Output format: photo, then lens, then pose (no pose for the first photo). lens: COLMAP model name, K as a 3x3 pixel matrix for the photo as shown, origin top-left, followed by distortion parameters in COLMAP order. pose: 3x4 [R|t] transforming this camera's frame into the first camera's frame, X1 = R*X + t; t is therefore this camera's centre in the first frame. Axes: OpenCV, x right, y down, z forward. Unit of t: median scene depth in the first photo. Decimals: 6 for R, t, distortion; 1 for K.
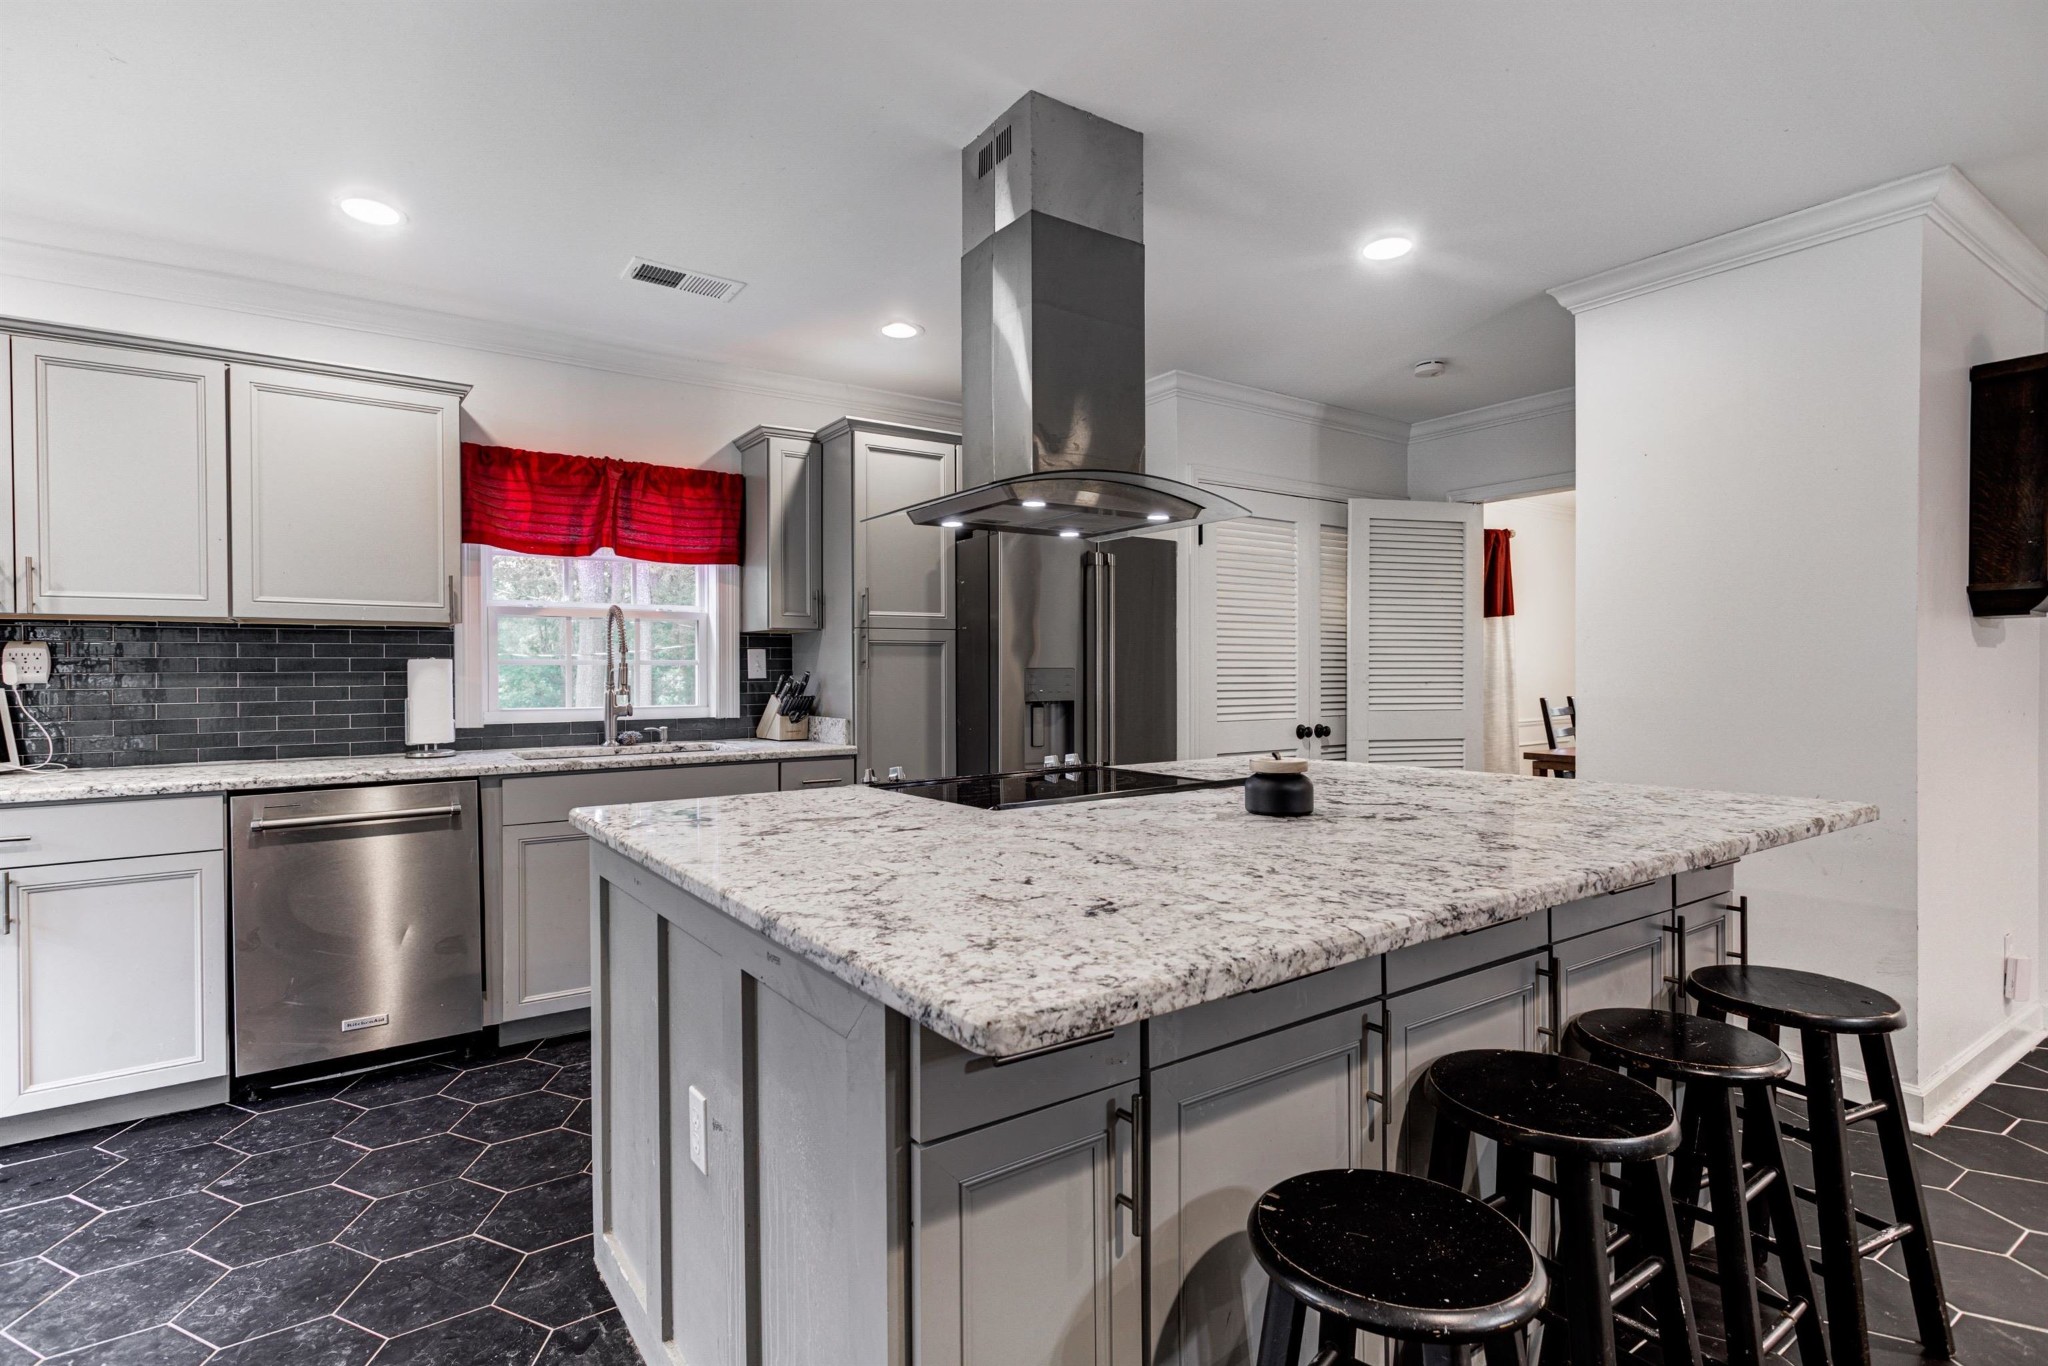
lens RADIAL K [[997.2, 0, 1013.9], [0, 997.2, 683.3], [0, 0, 1]] dist [-0.002829, 0.000753]
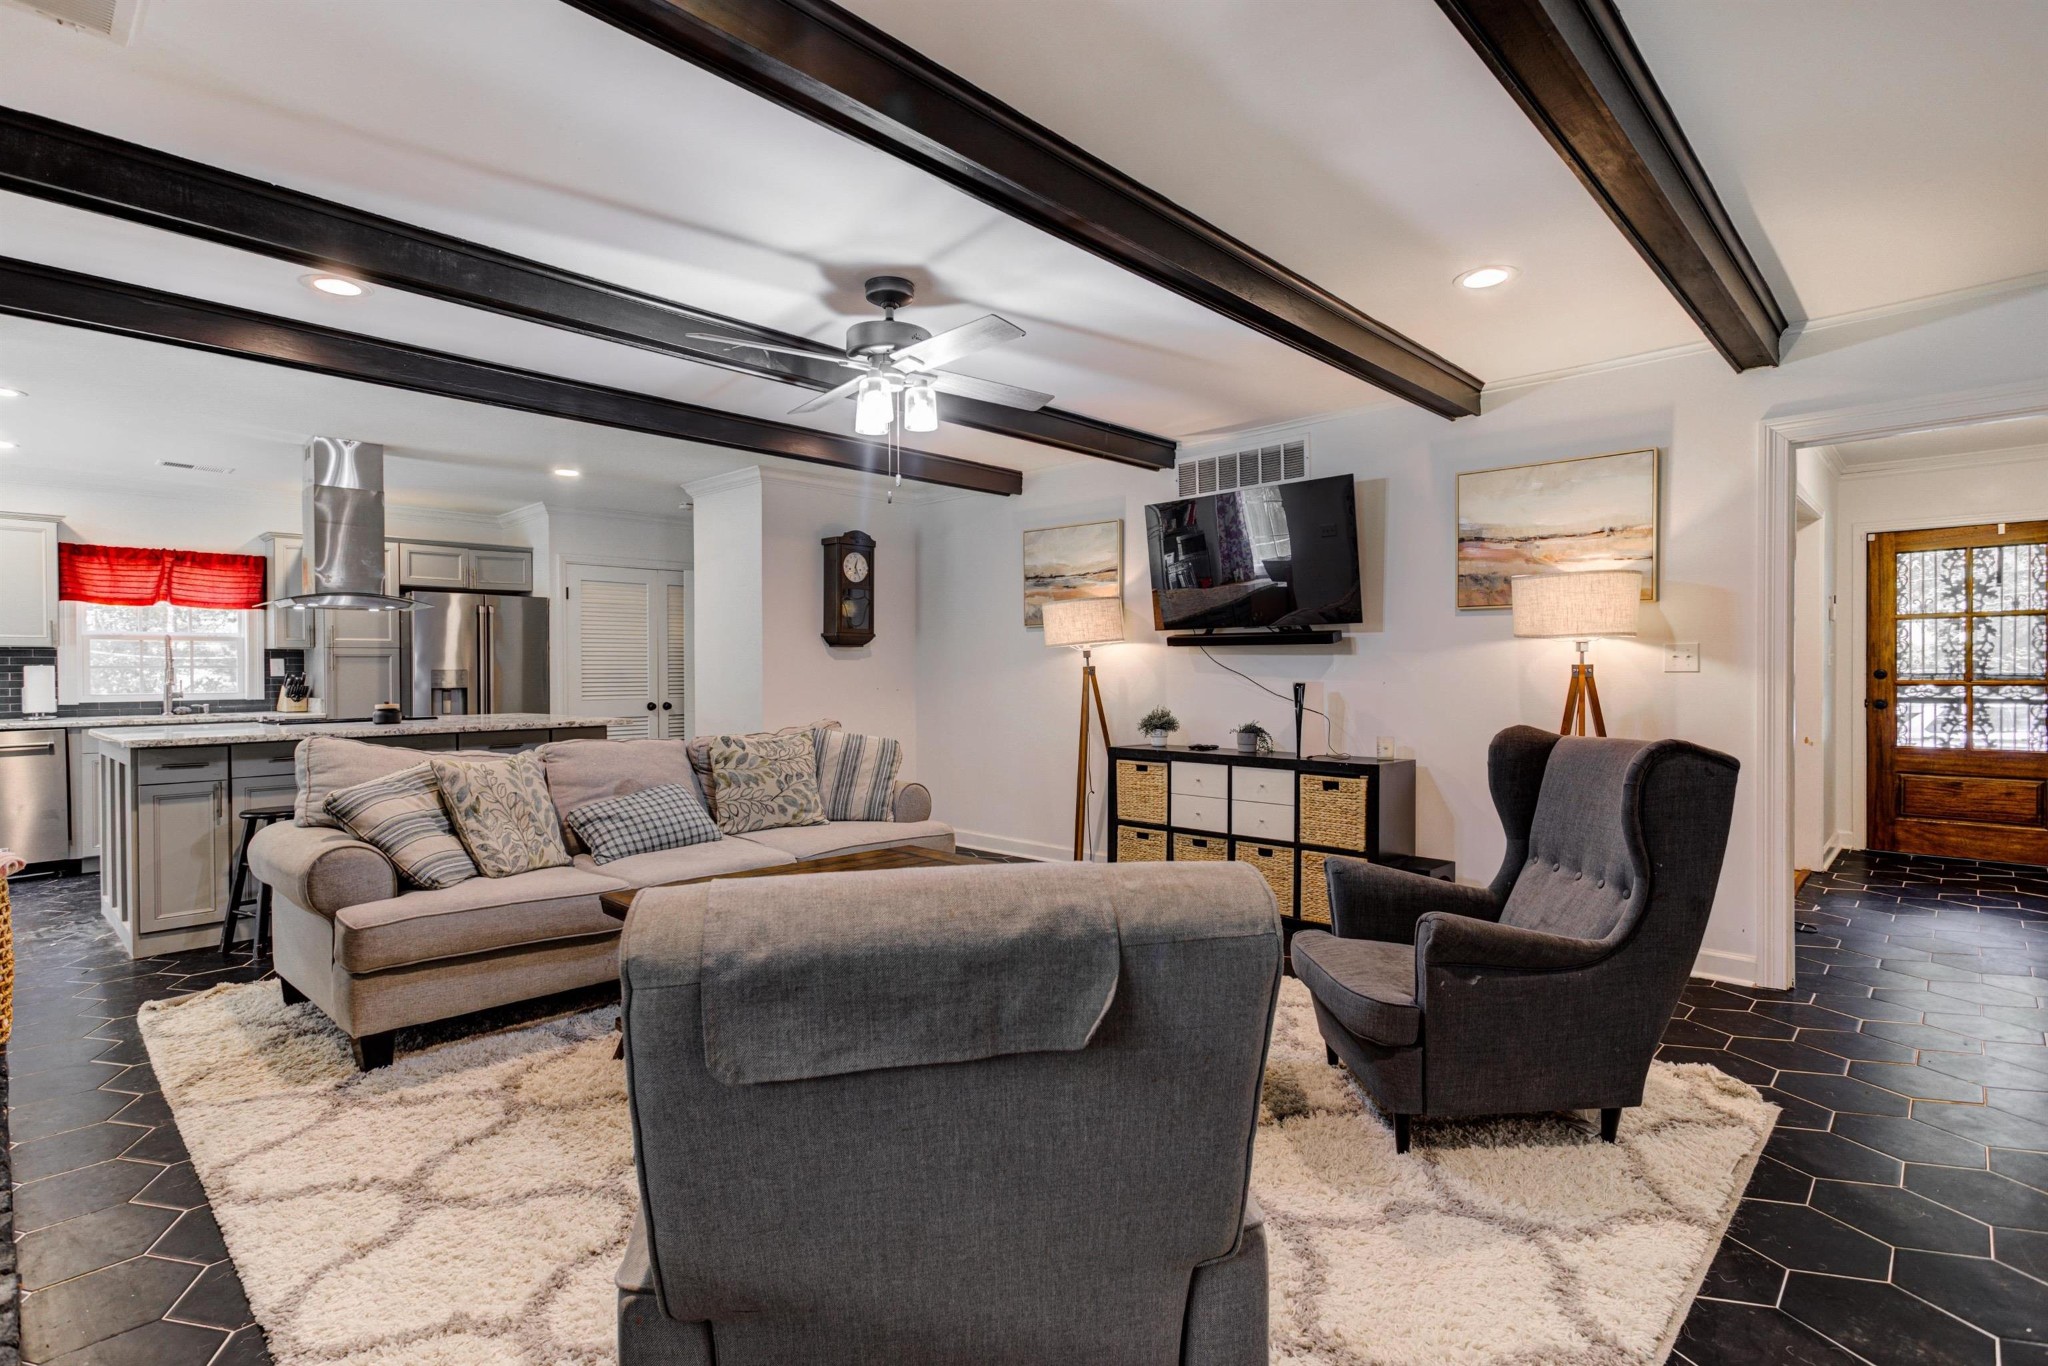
lens RADIAL K [[997.2, 0, 1033.4], [0, 997.2, 682.0], [0, 0, 1]] dist [-0.002829, 0.000753]
pose [[0.975708, -0.003393, 0.219048, 0.683002], [0.002832, 0.999992, 0.002876, 0.004214], [-0.219055, -0.002186, 0.975710, -1.014255]]
